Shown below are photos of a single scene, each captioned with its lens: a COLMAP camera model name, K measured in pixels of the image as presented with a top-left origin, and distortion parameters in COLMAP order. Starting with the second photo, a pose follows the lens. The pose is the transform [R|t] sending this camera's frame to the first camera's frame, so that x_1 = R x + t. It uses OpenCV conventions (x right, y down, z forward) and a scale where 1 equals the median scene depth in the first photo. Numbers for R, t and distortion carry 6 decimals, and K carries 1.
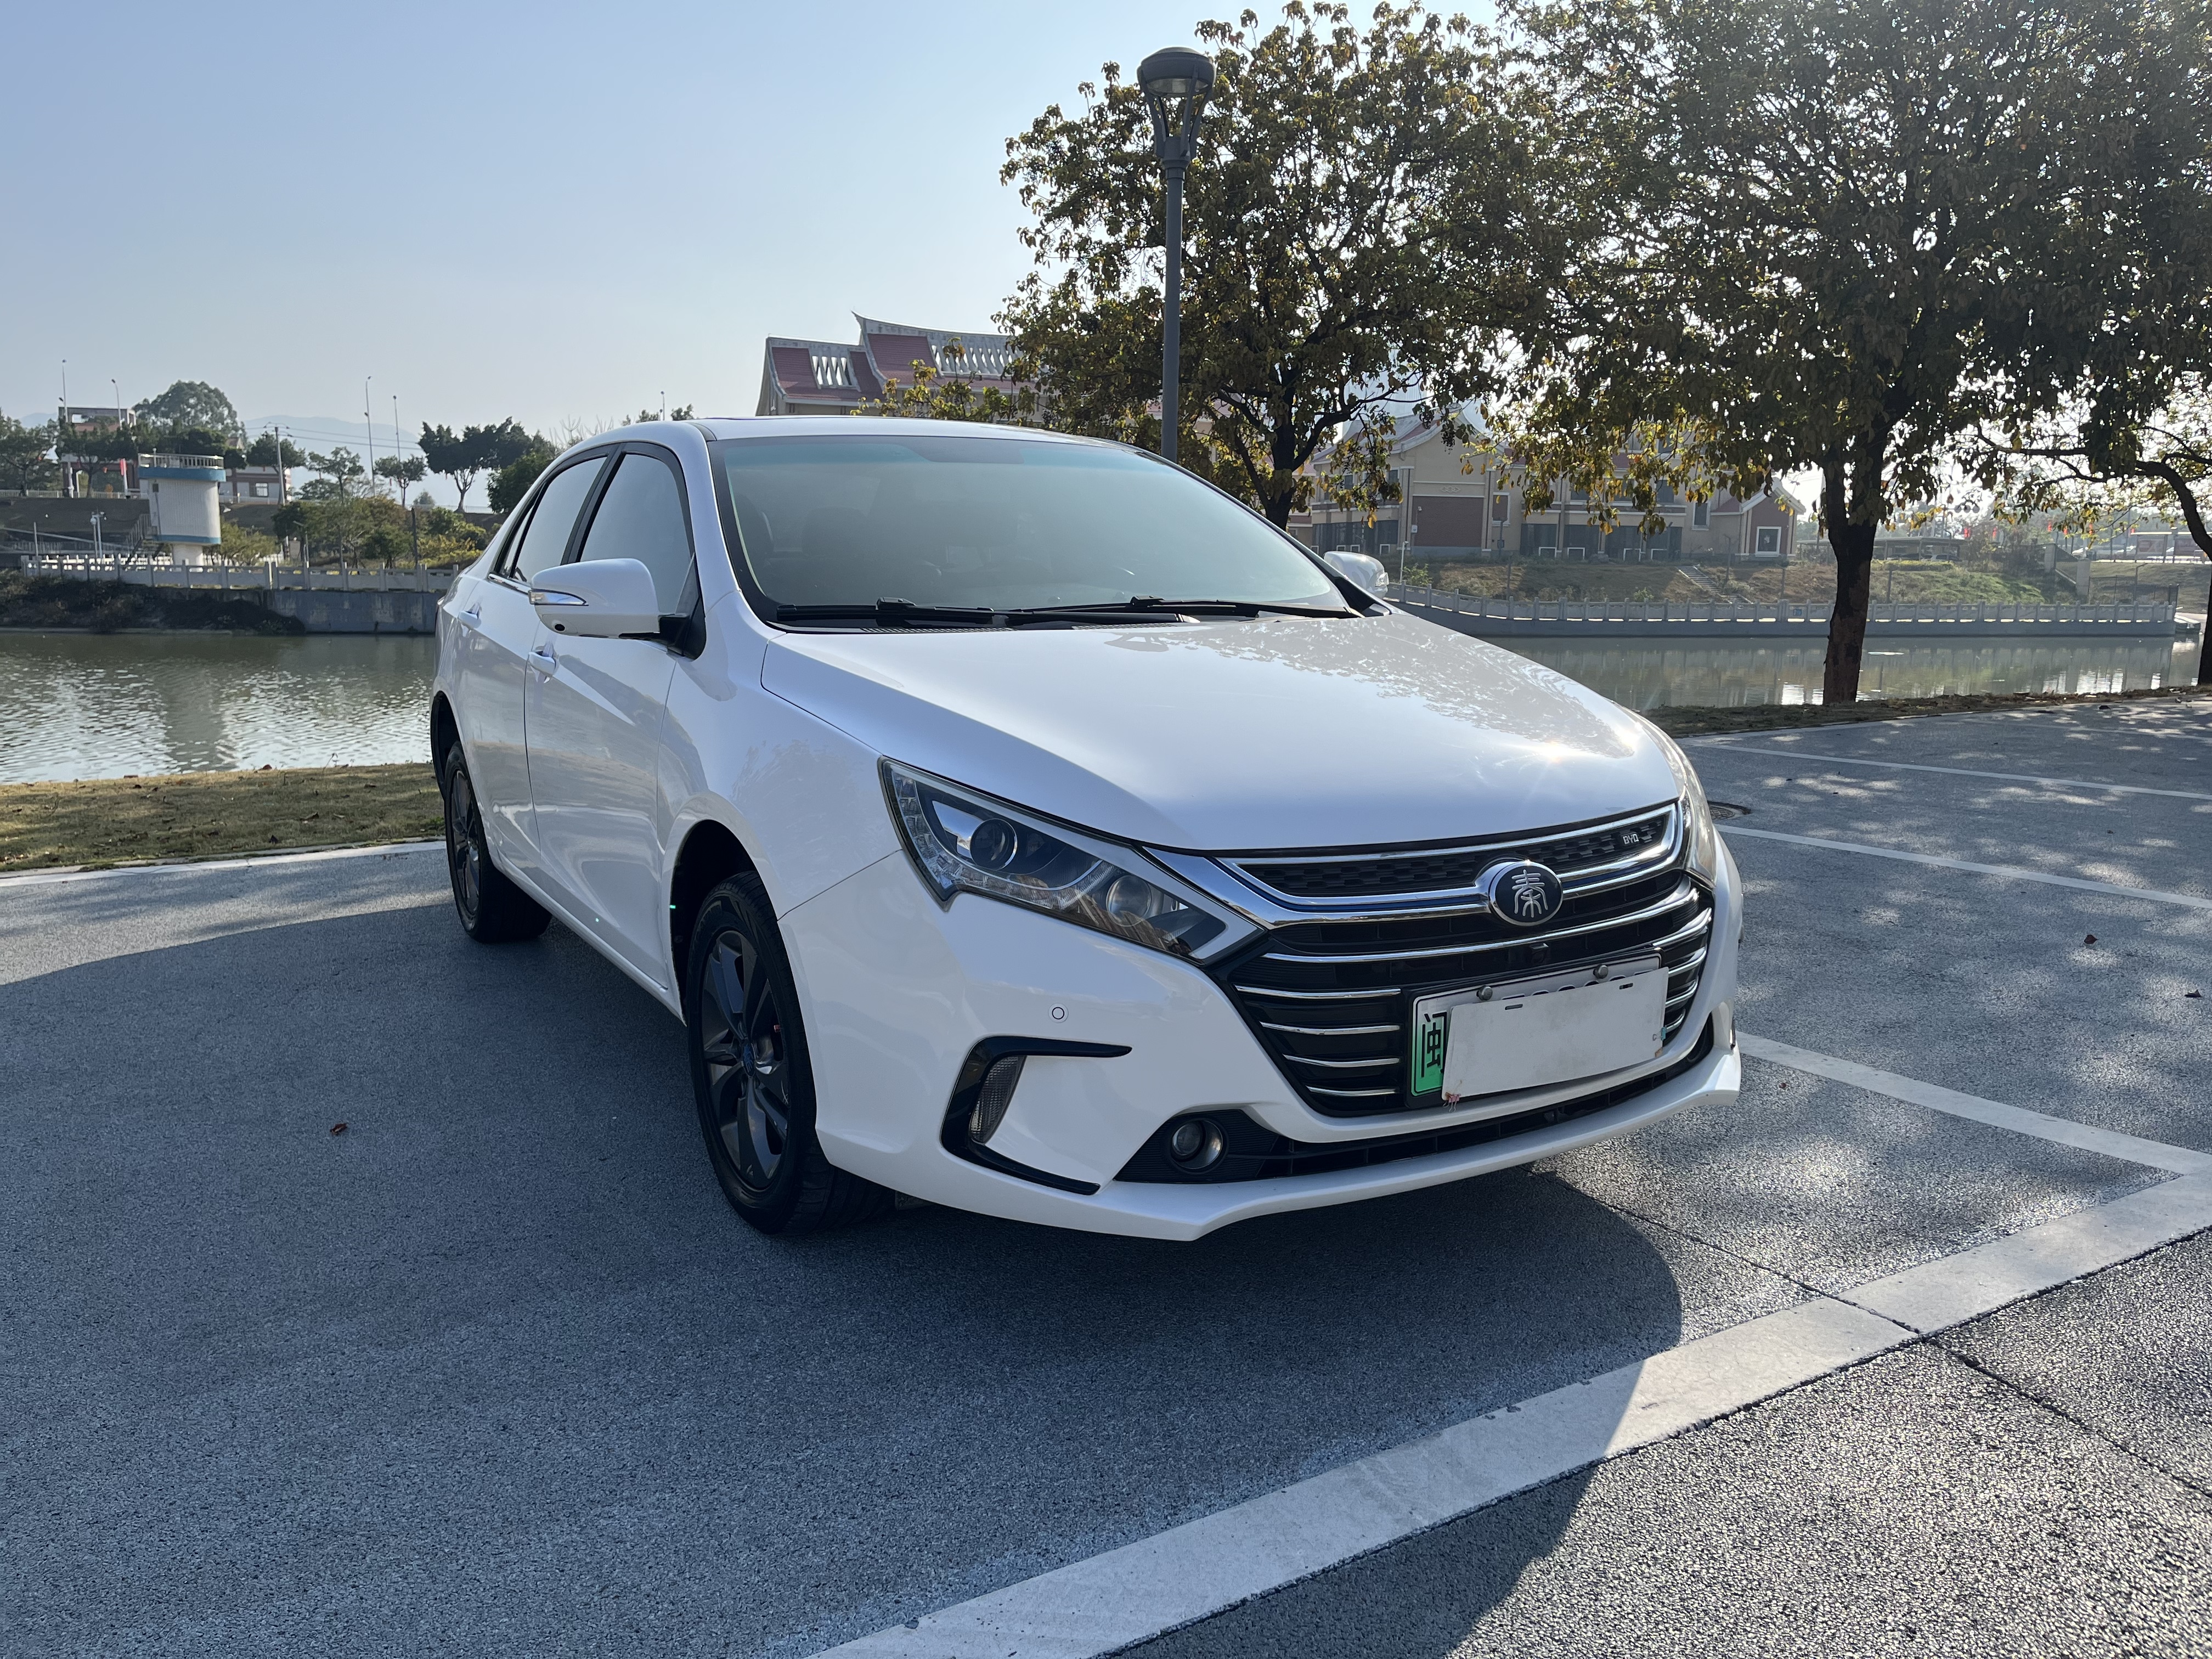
lens RADIAL K [[1660.6, 0, 1104.5], [0, 1660.6, 828.5], [0, 0, 1]] dist [0.040520, -0.034395]
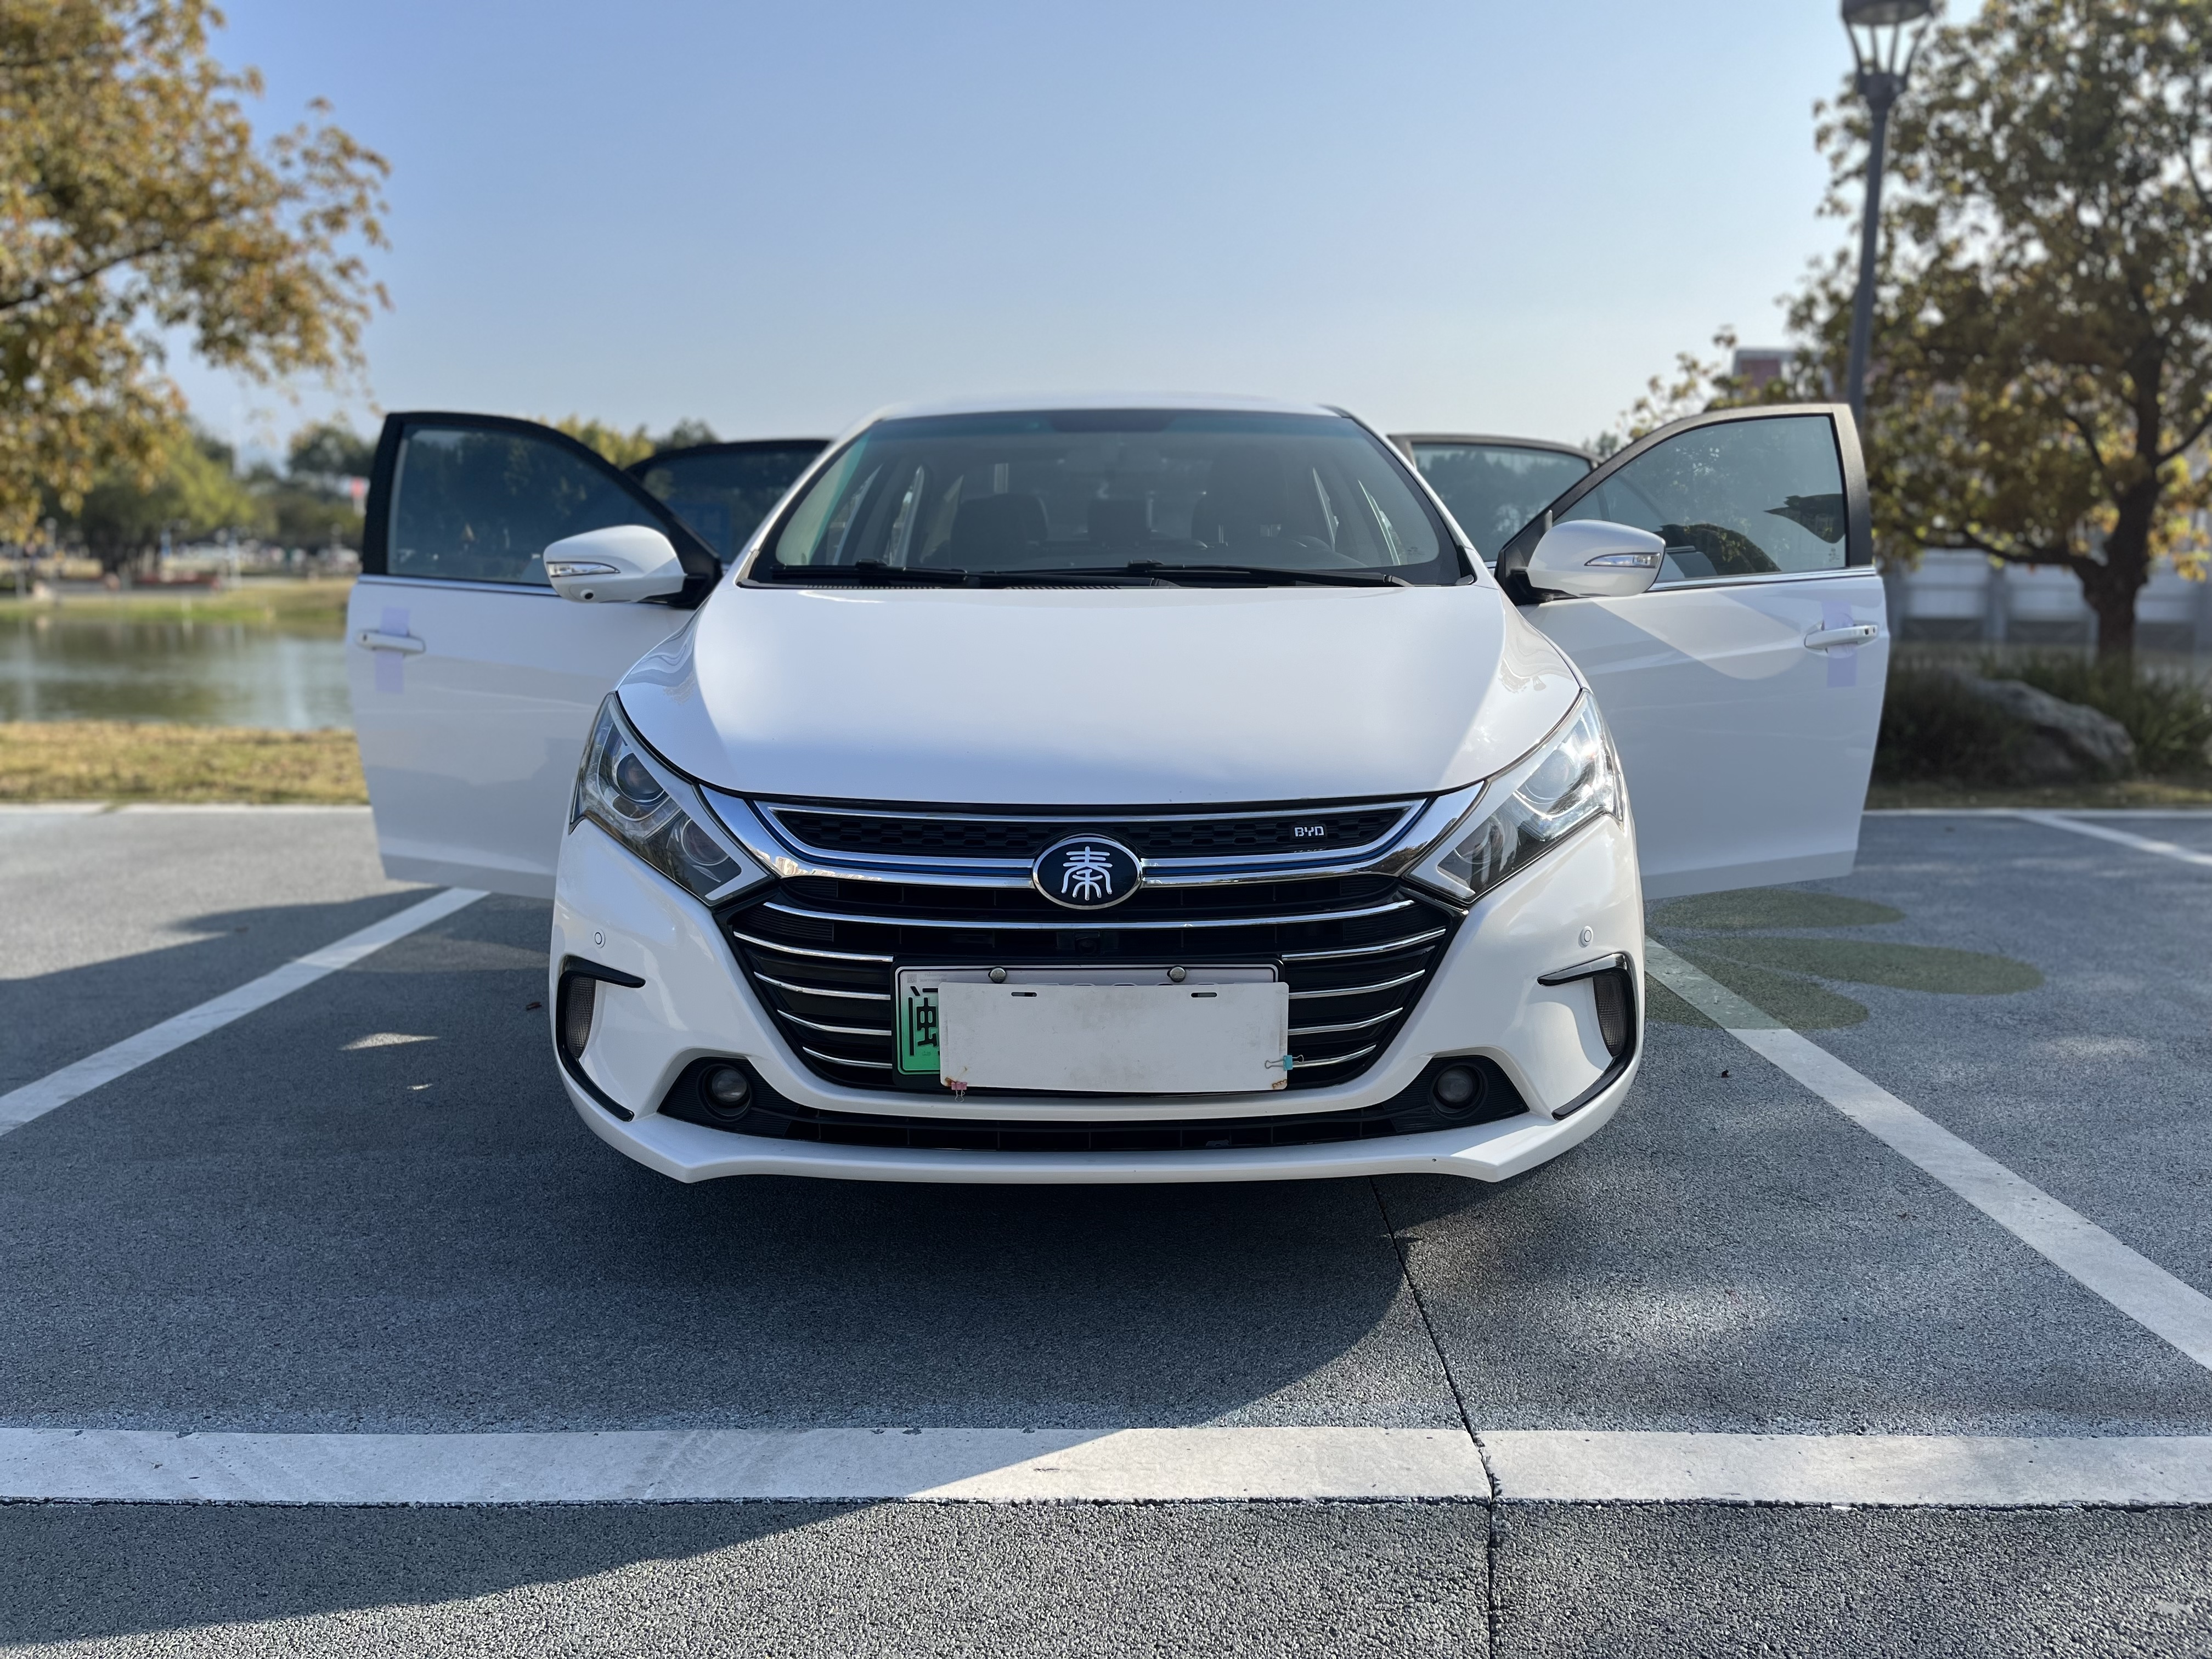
lens RADIAL K [[1660.6, 0, 1119.9], [0, 1660.6, 835.0], [0, 0, 1]] dist [0.040520, -0.034395]
pose [[0.859014, 0.080987, -0.505506, 0.748709], [-0.085024, 0.996264, 0.015129, 0.004358], [0.504843, 0.029985, 0.862690, 0.263999]]
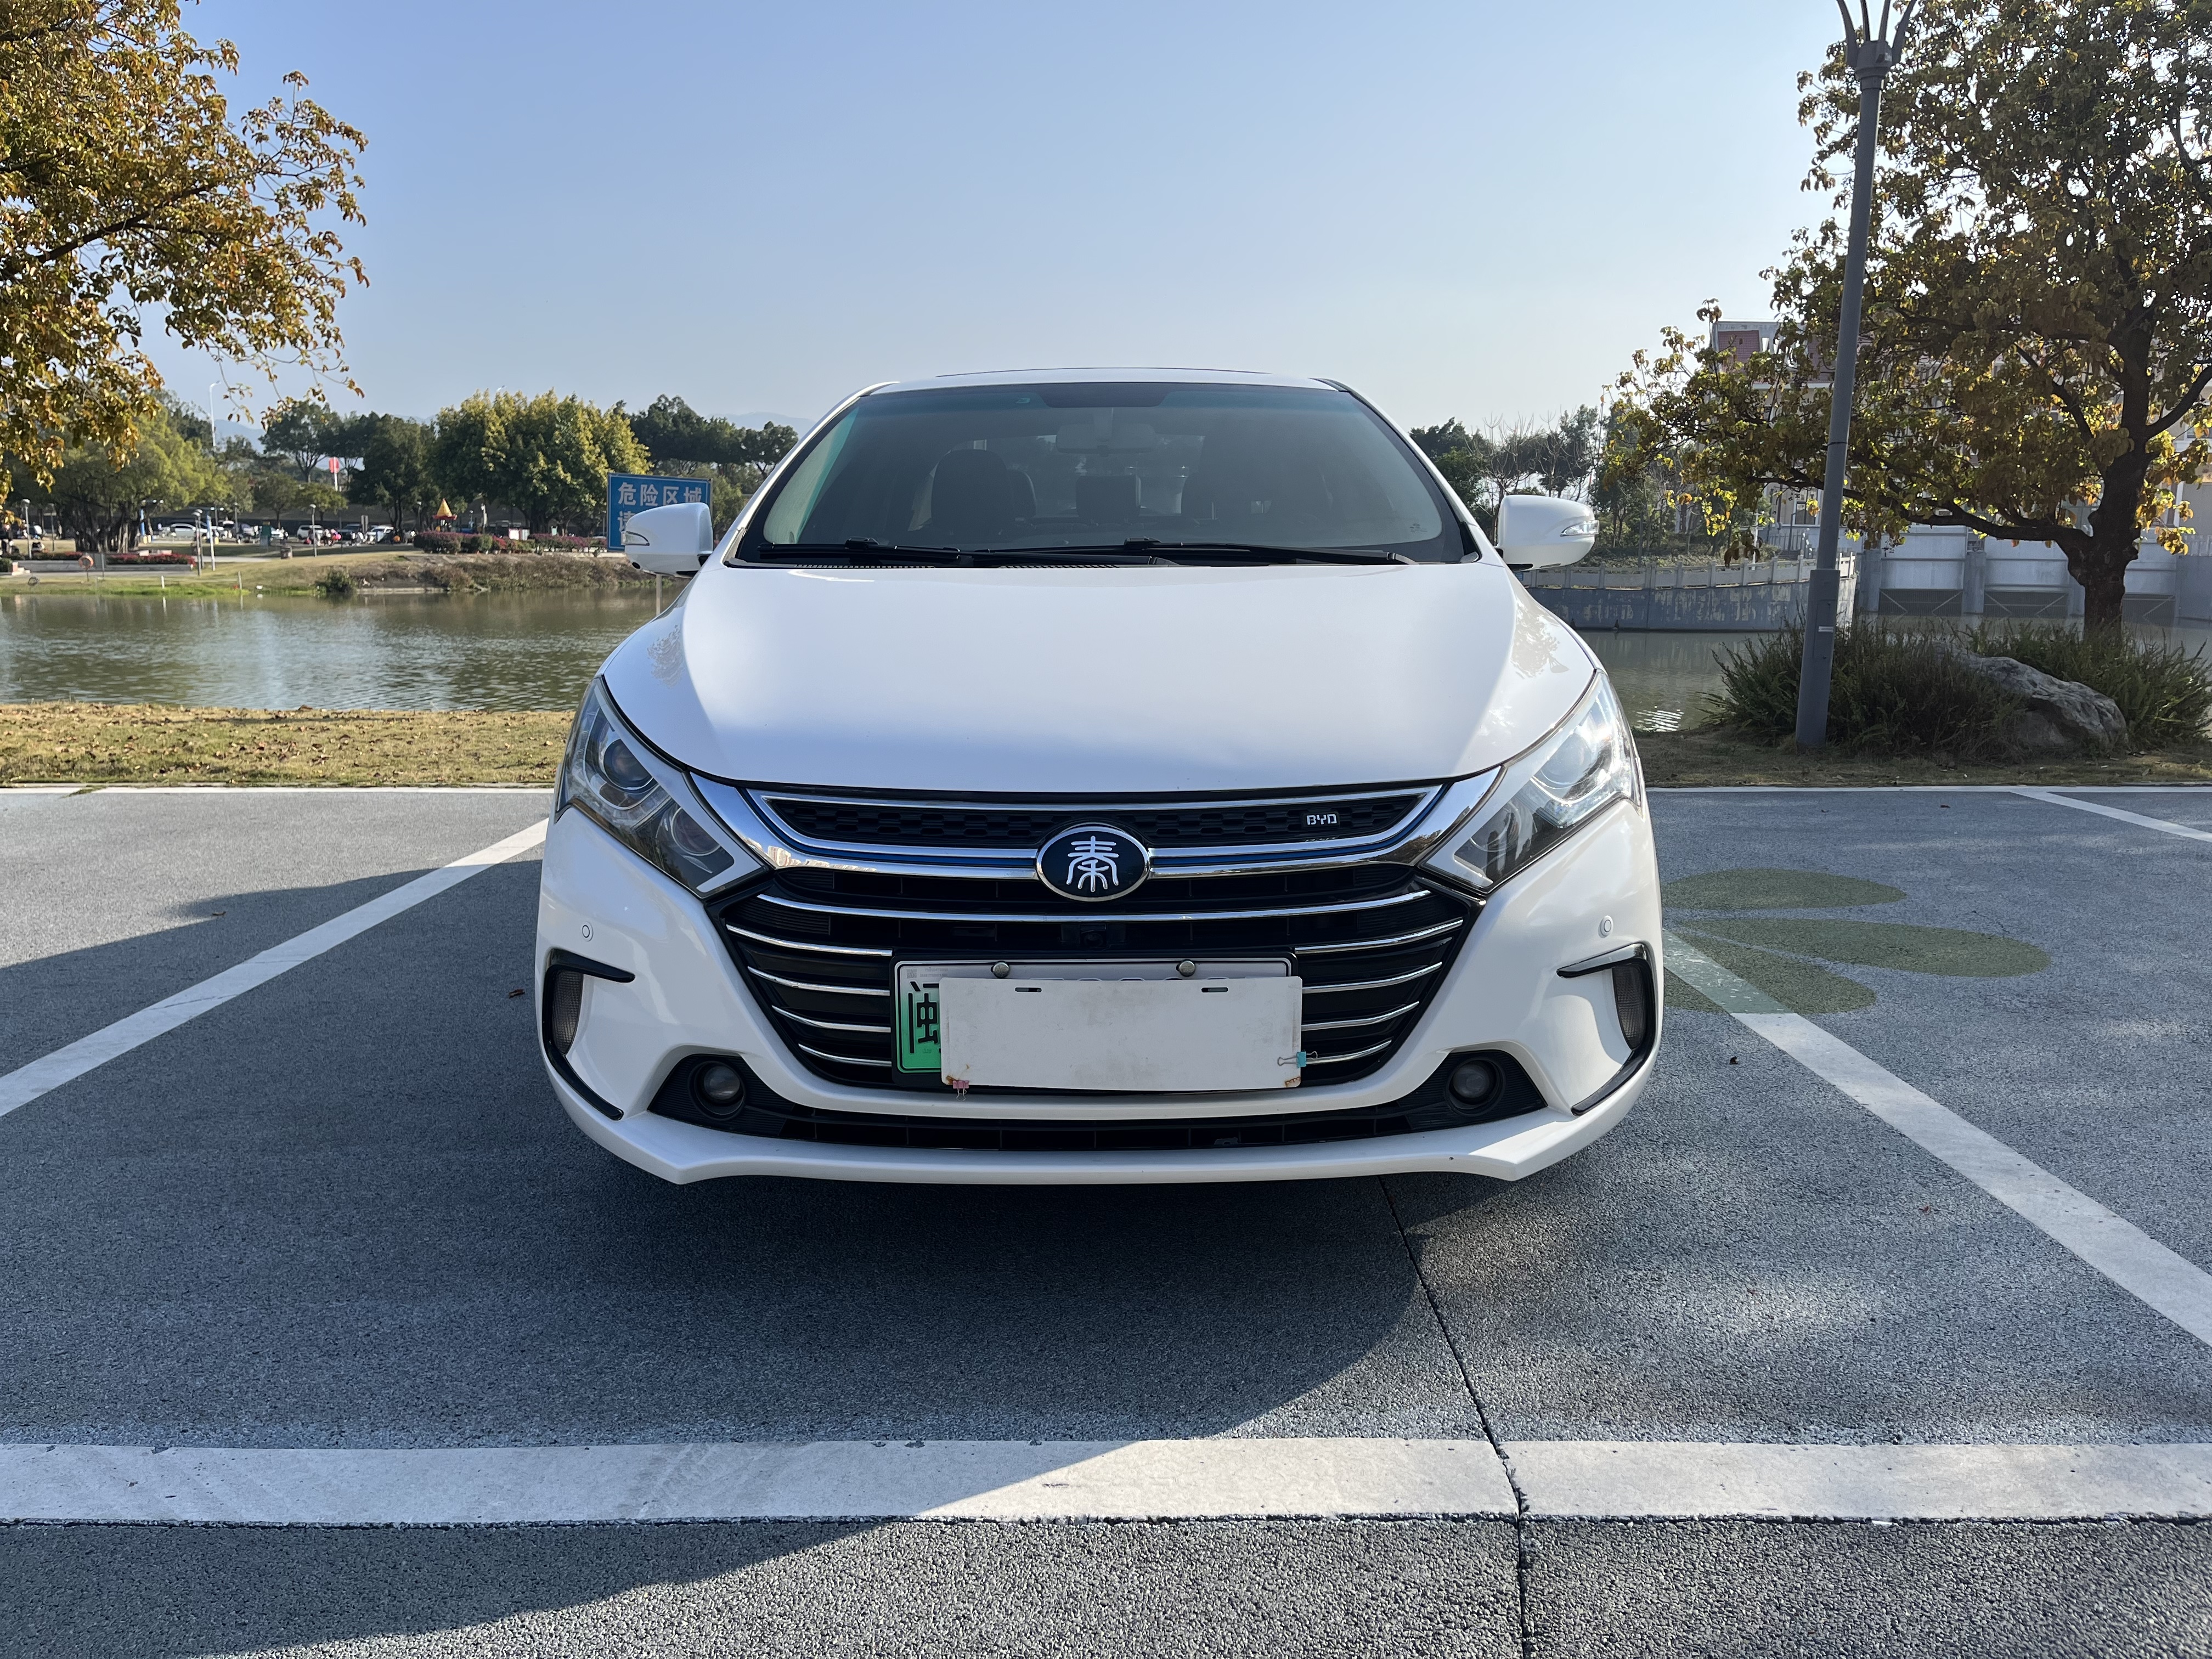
lens RADIAL K [[1660.6, 0, 1101.1], [0, 1660.6, 814.3], [0, 0, 1]] dist [0.040520, -0.034395]
pose [[0.860038, 0.079884, -0.503938, 0.719179], [-0.082271, 0.996455, 0.017551, -0.001598], [0.503554, 0.026365, 0.863562, 0.283304]]
